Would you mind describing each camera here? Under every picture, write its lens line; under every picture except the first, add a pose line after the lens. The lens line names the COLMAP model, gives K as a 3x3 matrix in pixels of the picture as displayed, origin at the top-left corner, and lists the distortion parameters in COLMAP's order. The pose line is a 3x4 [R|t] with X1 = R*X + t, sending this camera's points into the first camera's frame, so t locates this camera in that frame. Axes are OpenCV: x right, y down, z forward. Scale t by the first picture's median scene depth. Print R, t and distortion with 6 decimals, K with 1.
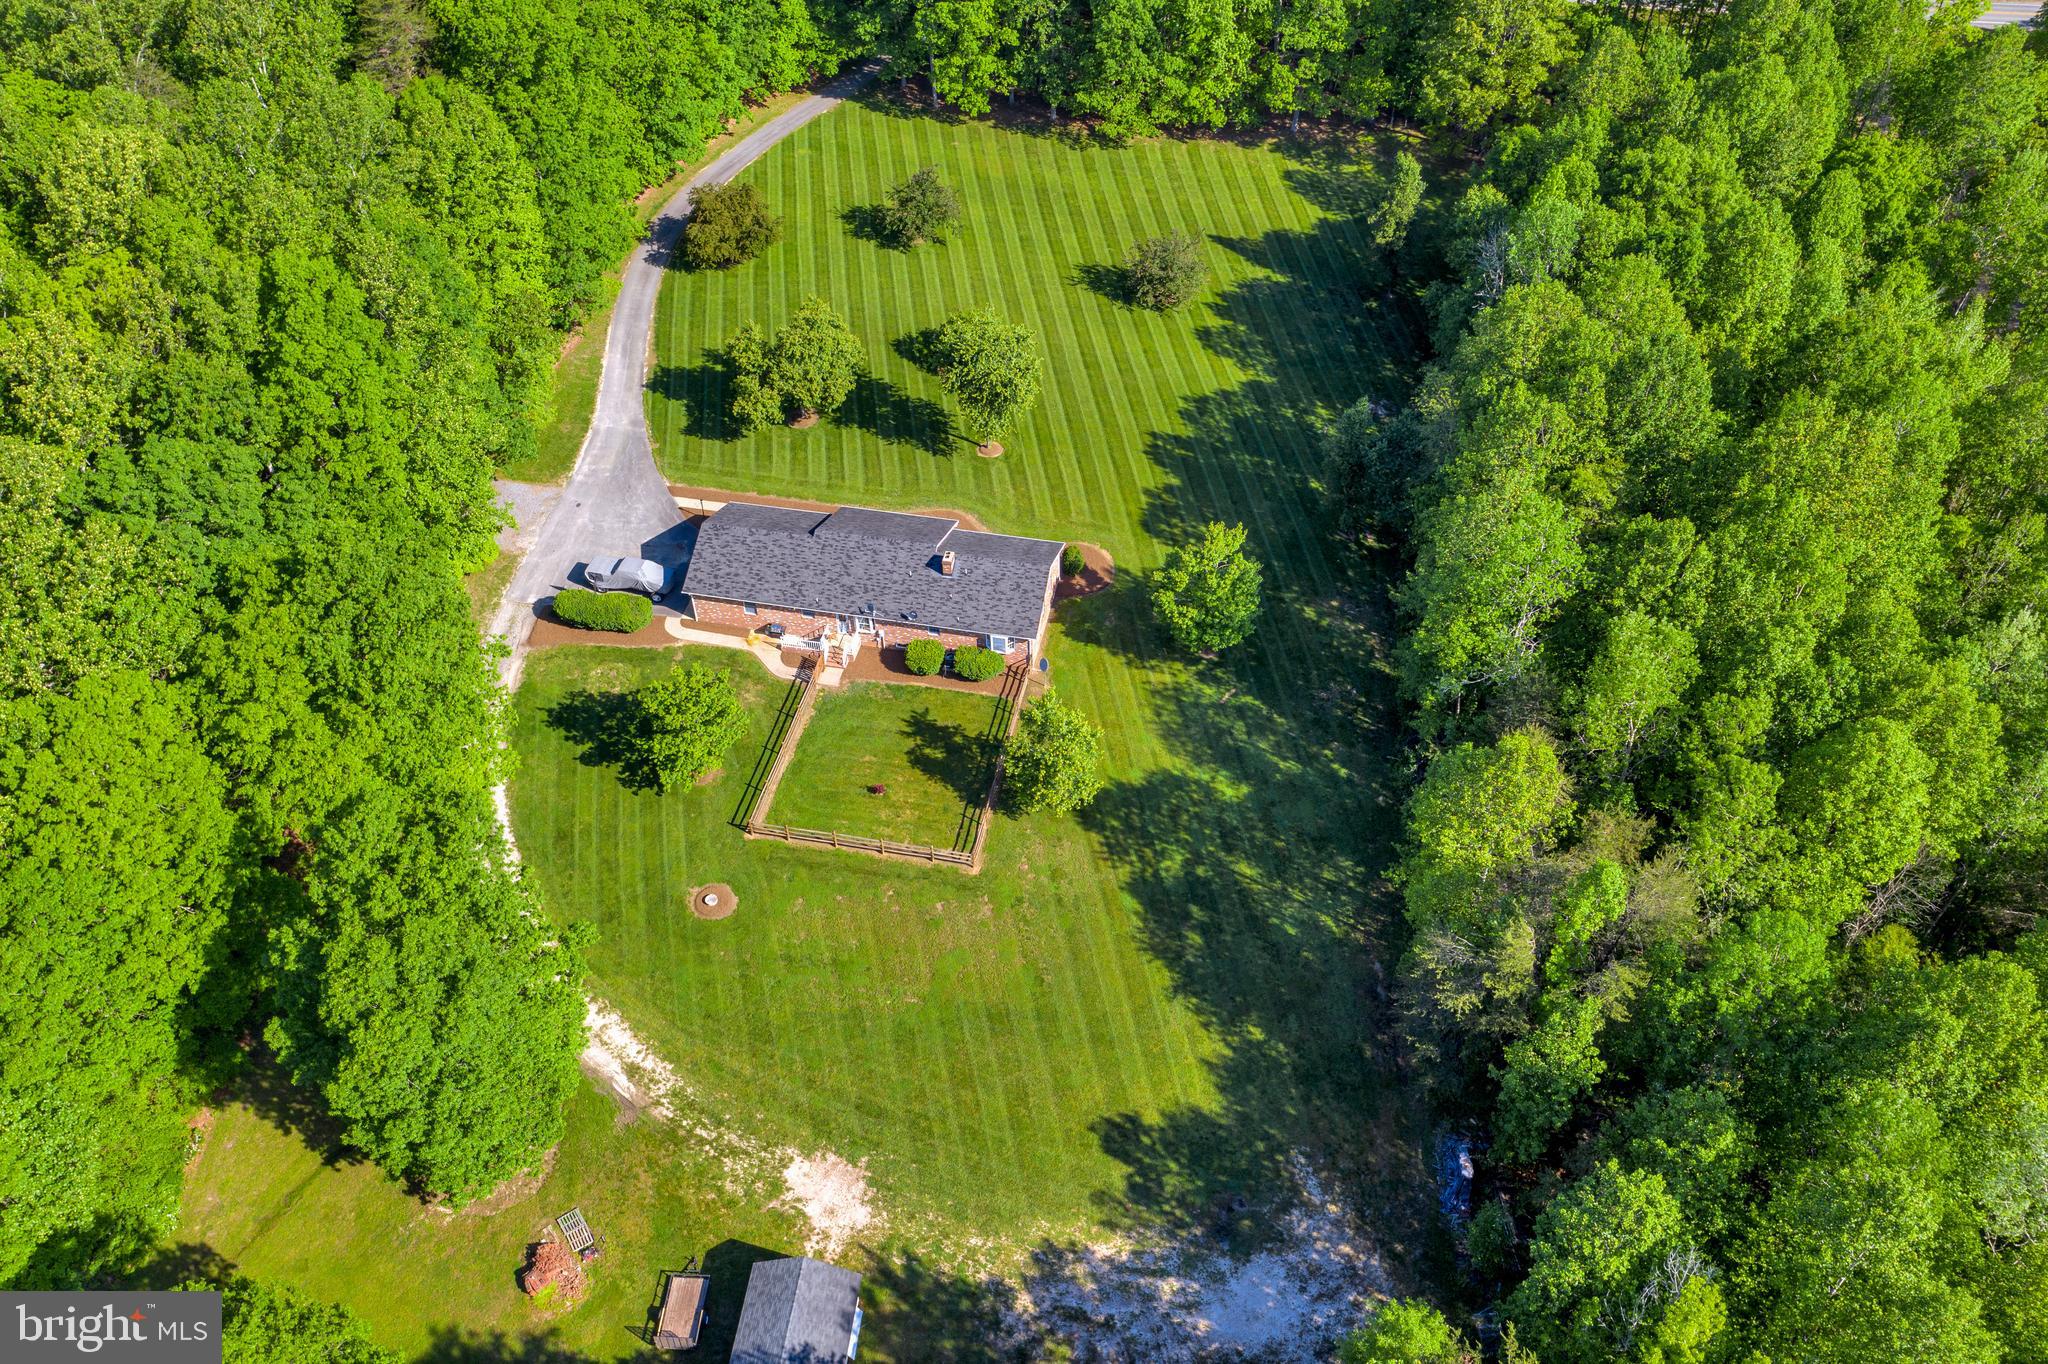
lens RADIAL K [[1636.8, 0, 1024.0], [0, 1636.8, 682.0], [0, 0, 1]] dist [-0.001842, 0.004081]
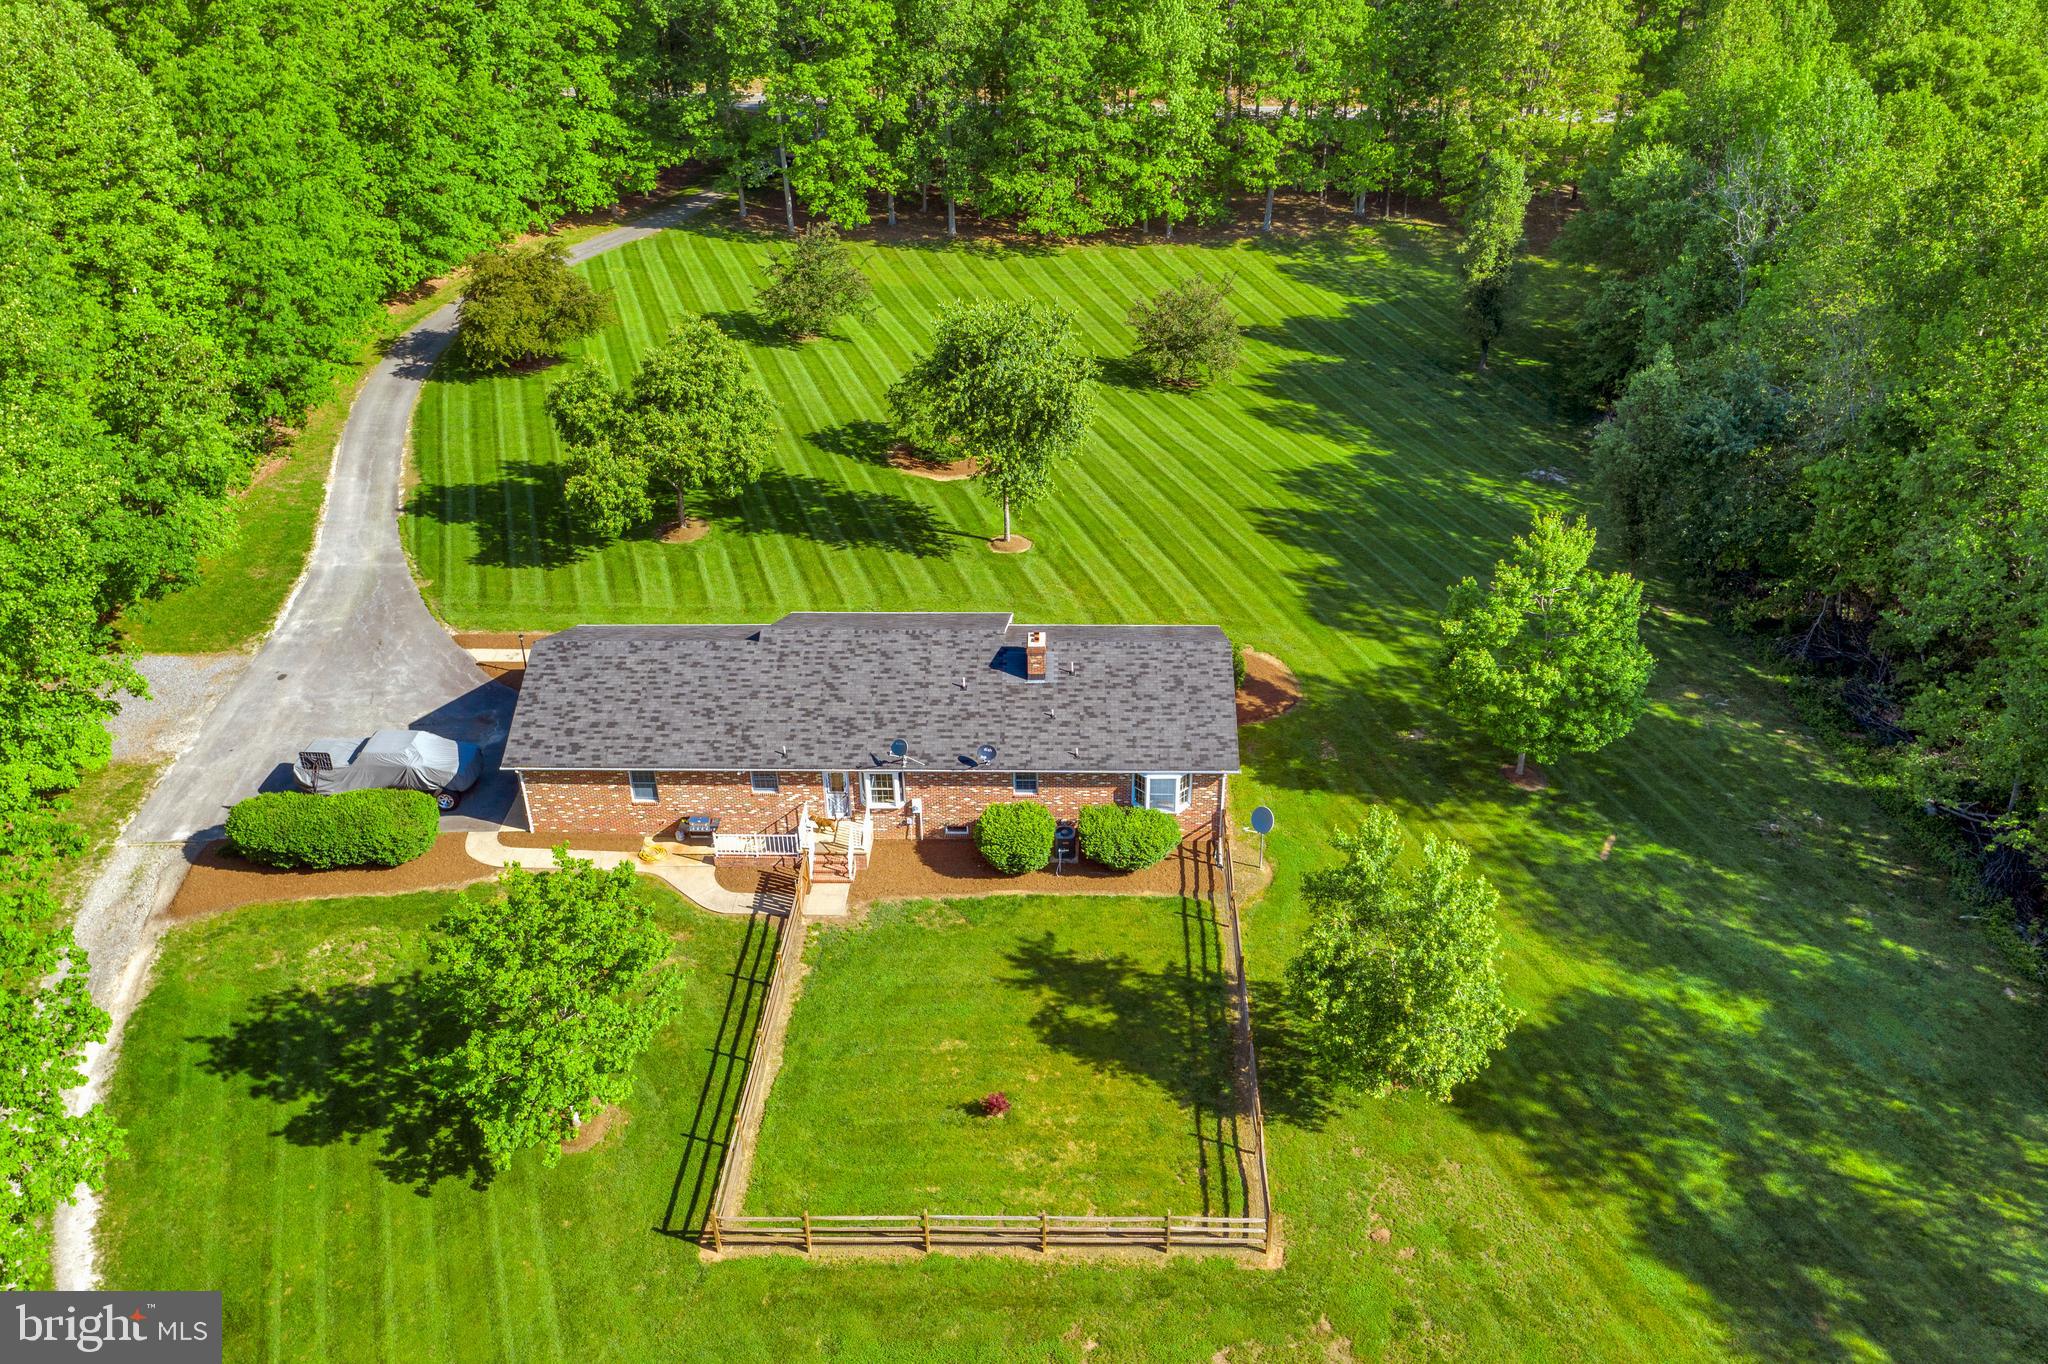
lens RADIAL K [[1645.0, 0, 1024.0], [0, 1645.0, 682.0], [0, 0, 1]] dist [-0.006145, 0.012322]
pose [[0.984140, -0.088700, 0.153625, -0.126392], [0.124430, 0.962405, -0.241440, 0.058084], [-0.126434, 0.256726, 0.958179, 0.494276]]
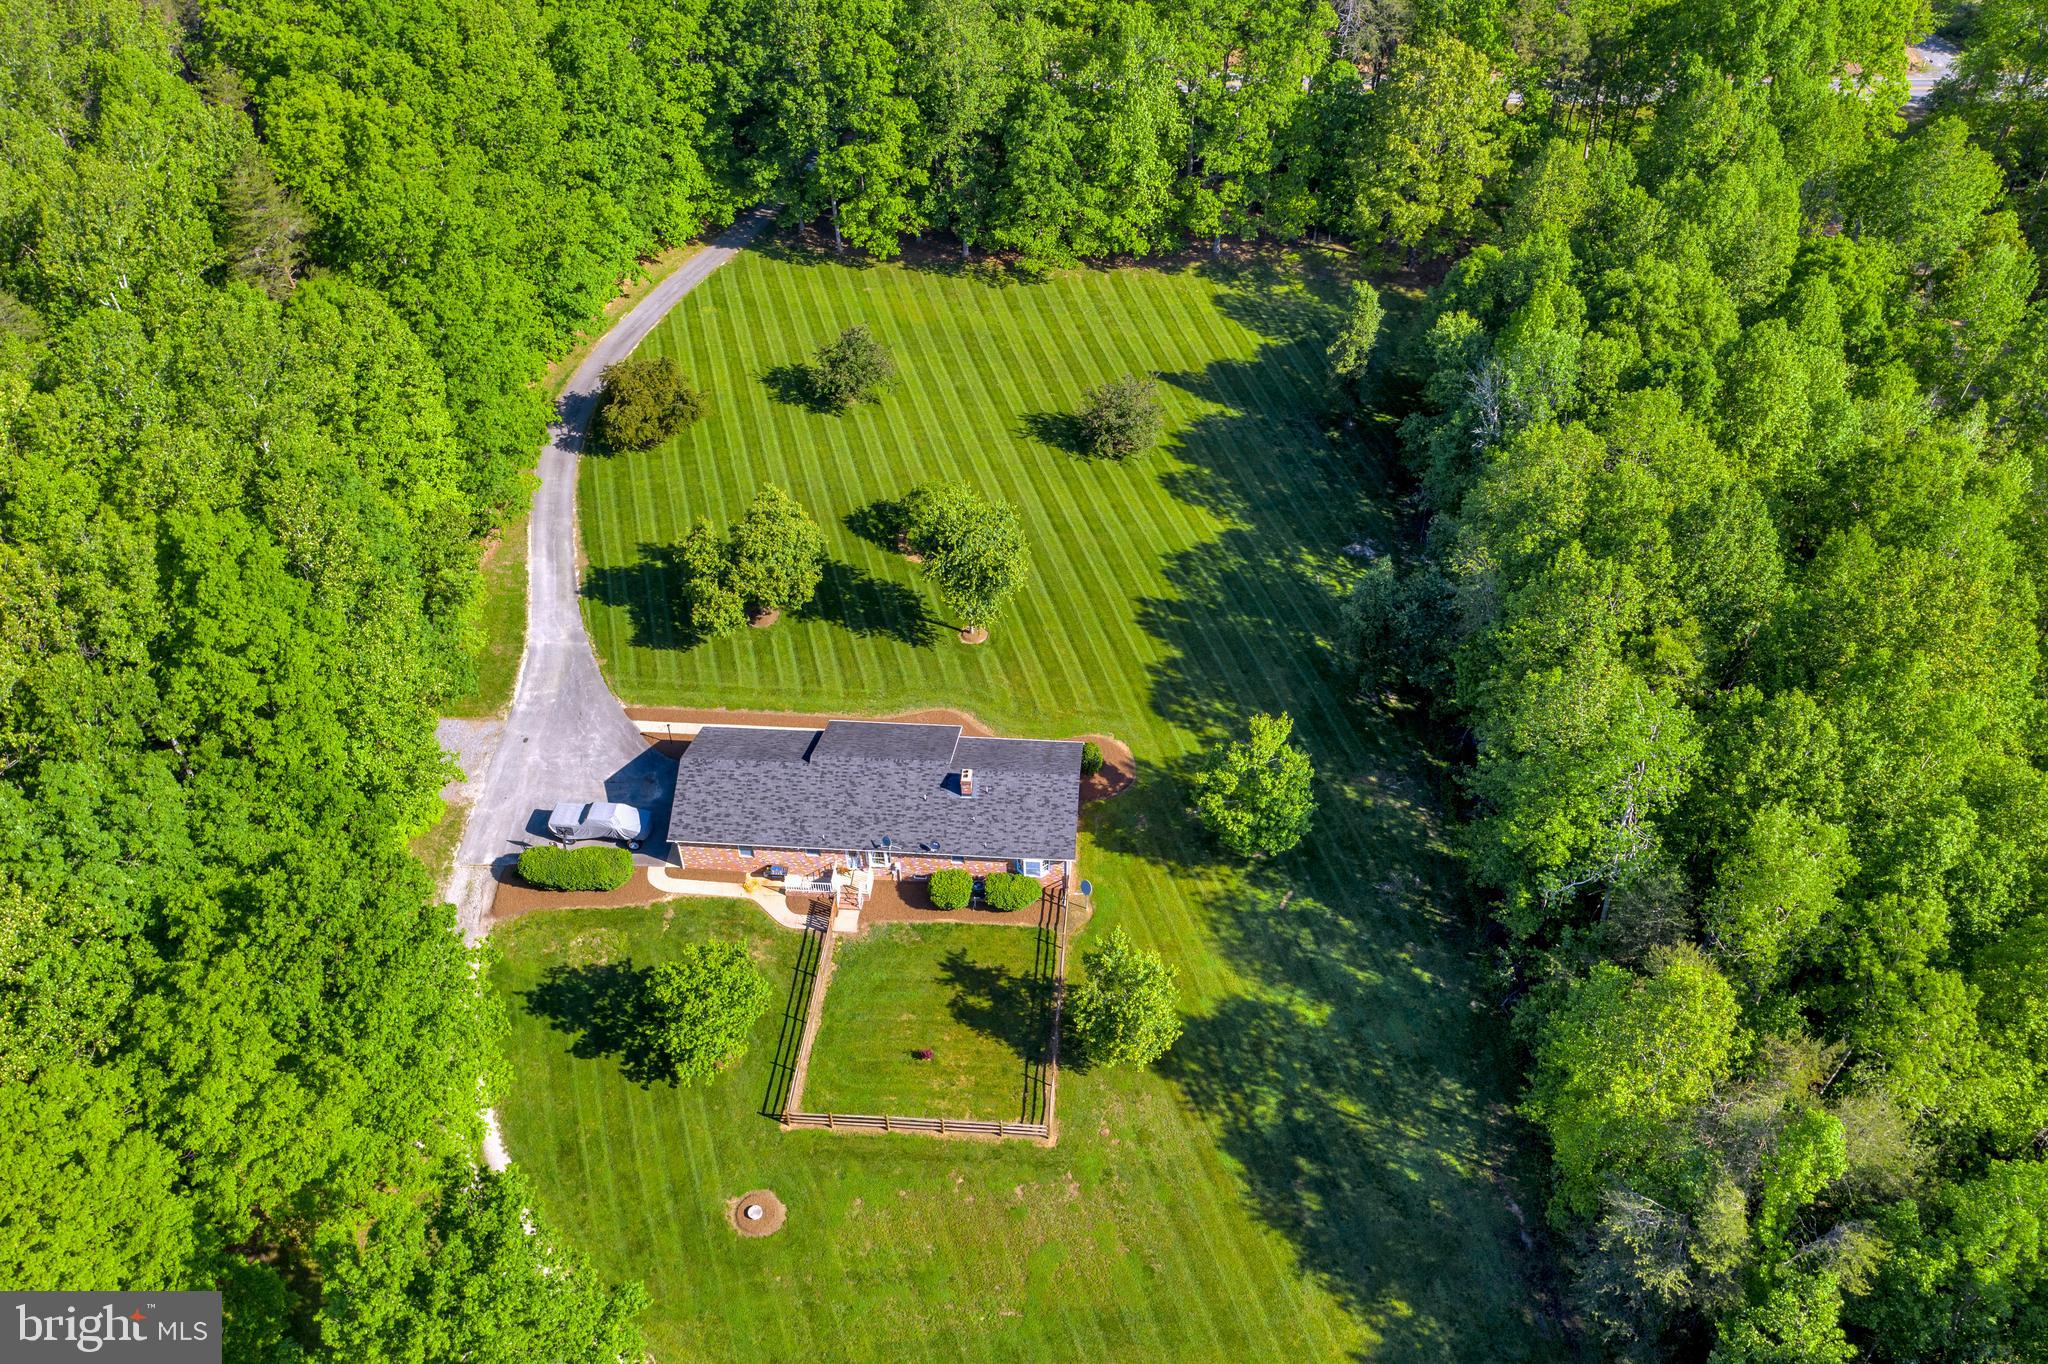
lens RADIAL K [[1636.8, 0, 1024.0], [0, 1636.8, 682.0], [0, 0, 1]] dist [-0.001842, 0.004081]
pose [[0.991330, -0.088185, 0.097410, -0.095026], [0.092325, 0.994971, -0.038840, -0.087004], [-0.093495, 0.047496, 0.994486, 0.095378]]
